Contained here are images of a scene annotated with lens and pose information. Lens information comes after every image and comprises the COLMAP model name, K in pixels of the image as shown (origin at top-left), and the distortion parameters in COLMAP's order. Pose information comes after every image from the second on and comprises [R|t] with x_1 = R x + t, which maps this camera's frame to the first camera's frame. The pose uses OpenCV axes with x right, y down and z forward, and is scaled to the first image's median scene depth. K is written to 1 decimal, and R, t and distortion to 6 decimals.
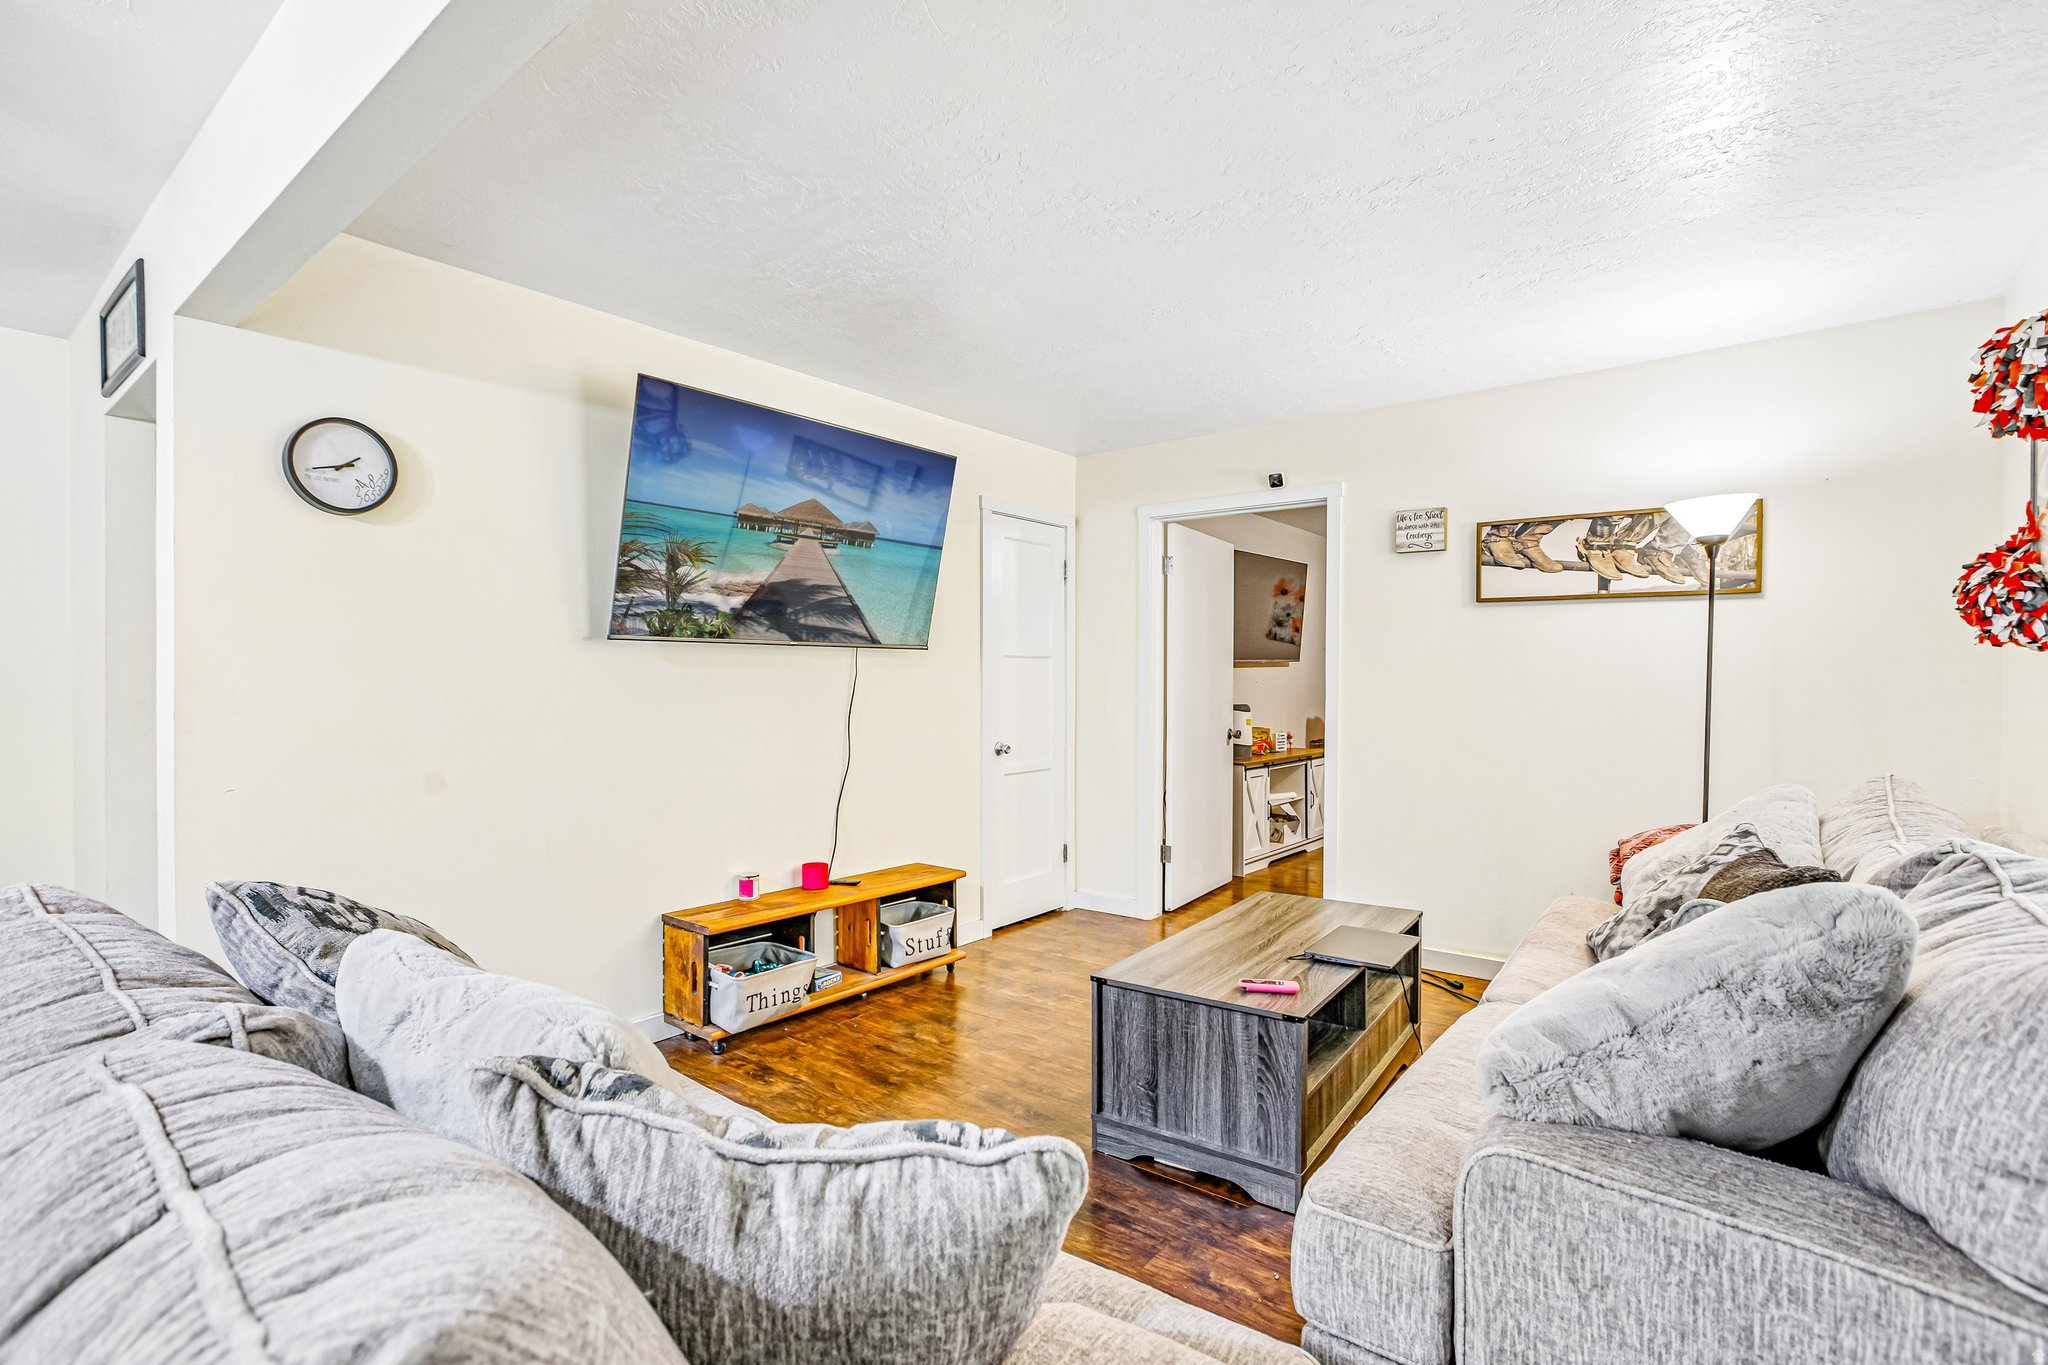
lens RADIAL K [[955.2, 0, 1024.0], [0, 955.2, 682.5], [0, 0, 1]] dist [-0.041529, 0.024388]
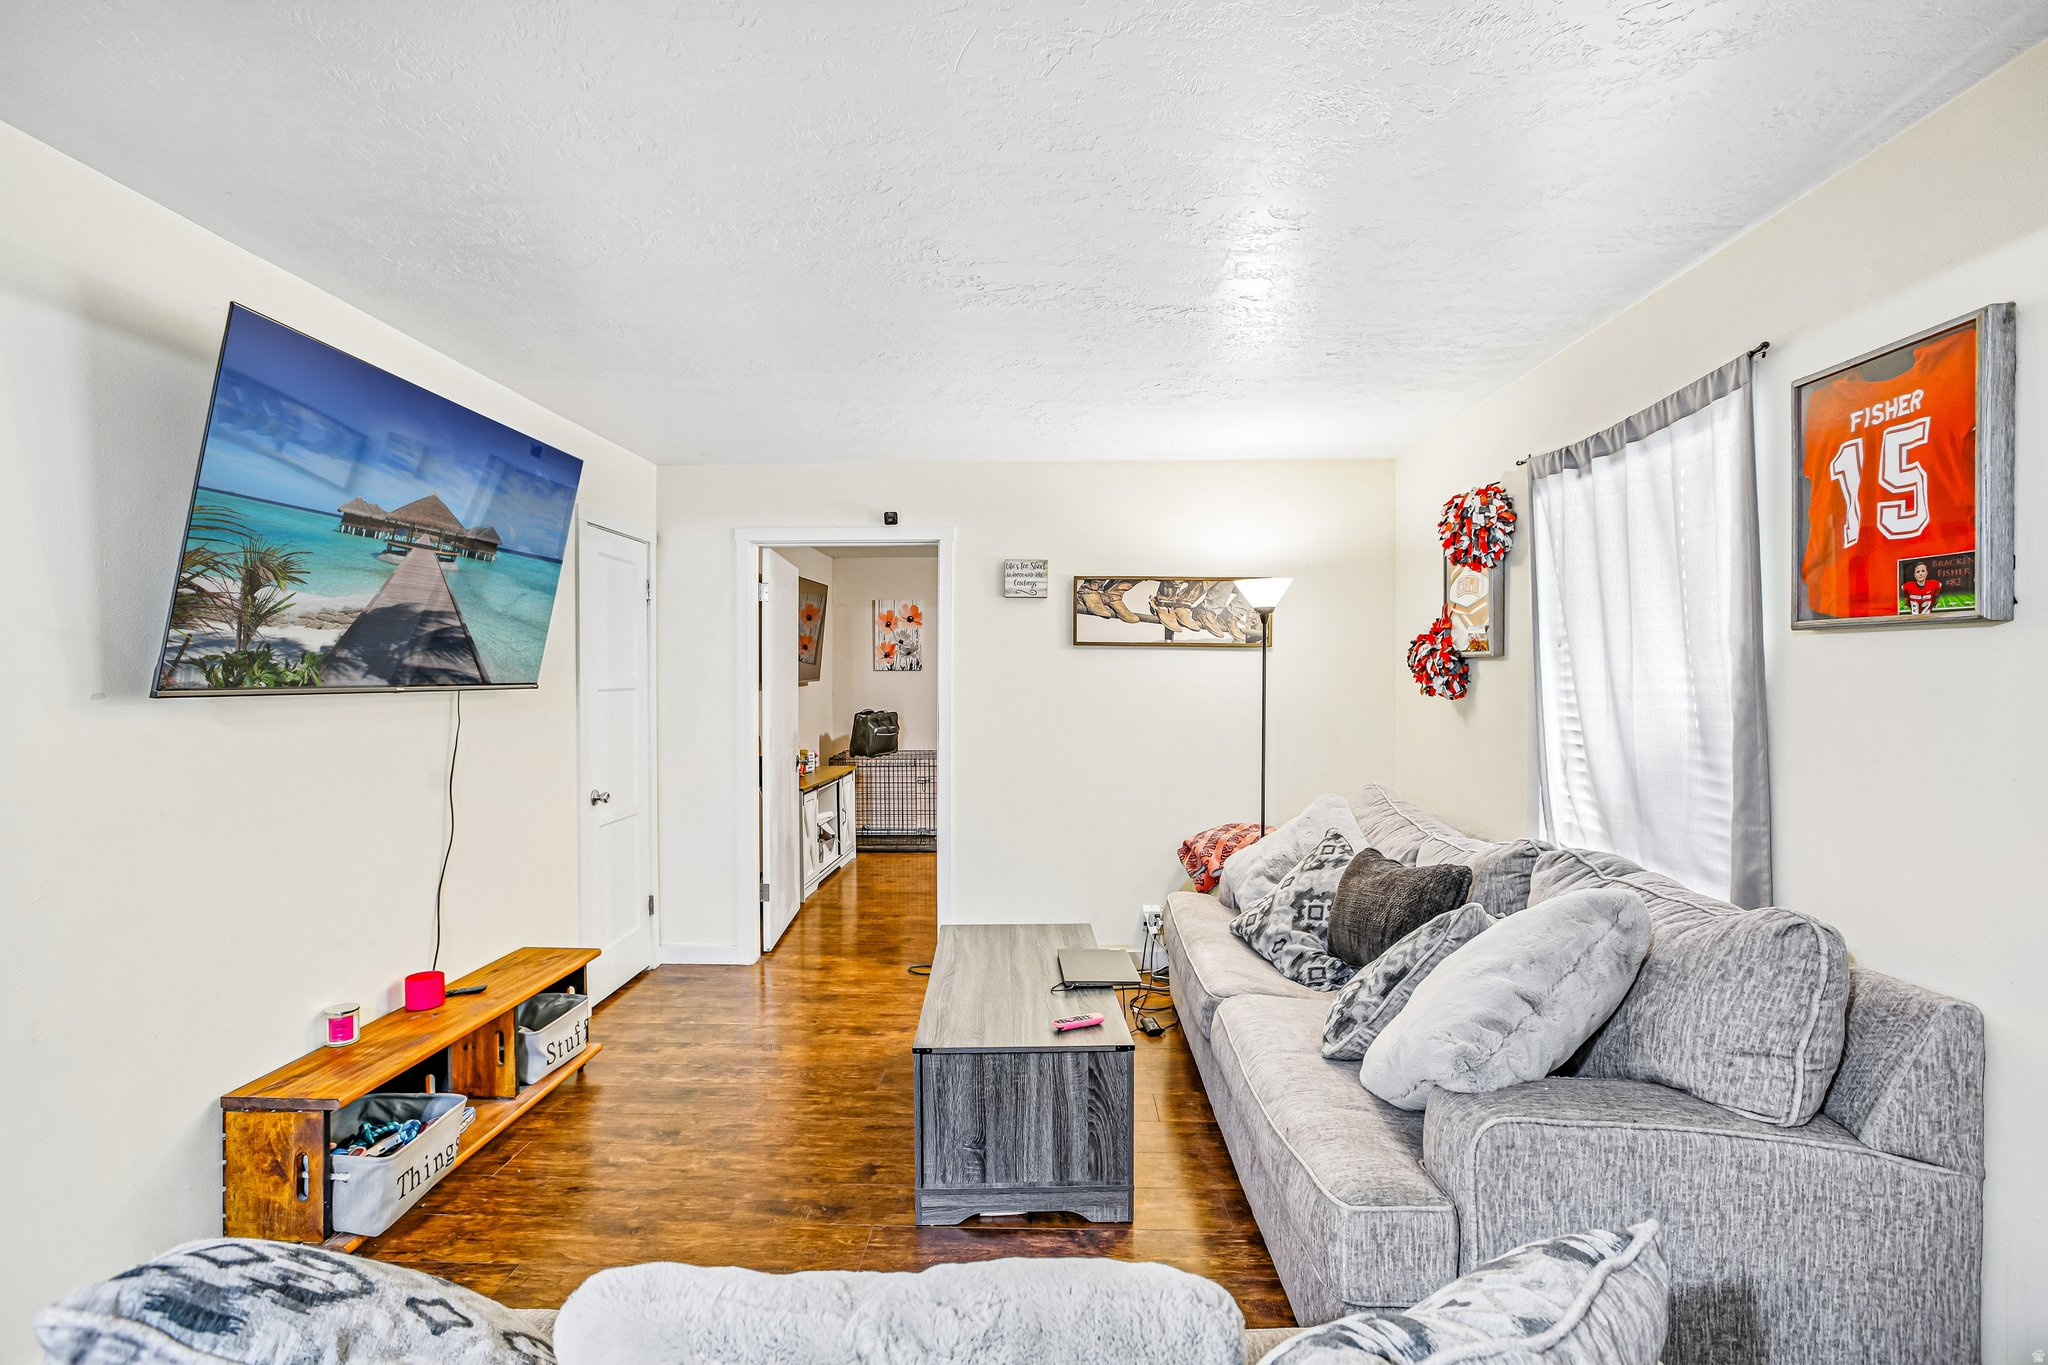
lens RADIAL K [[955.2, 0, 1024.0], [0, 955.2, 682.5], [0, 0, 1]] dist [-0.041529, 0.024388]
pose [[0.802915, -0.005424, 0.596069, -0.335909], [0.002807, 0.999982, 0.005318, -0.057086], [-0.596087, -0.002597, 0.802915, 0.125908]]
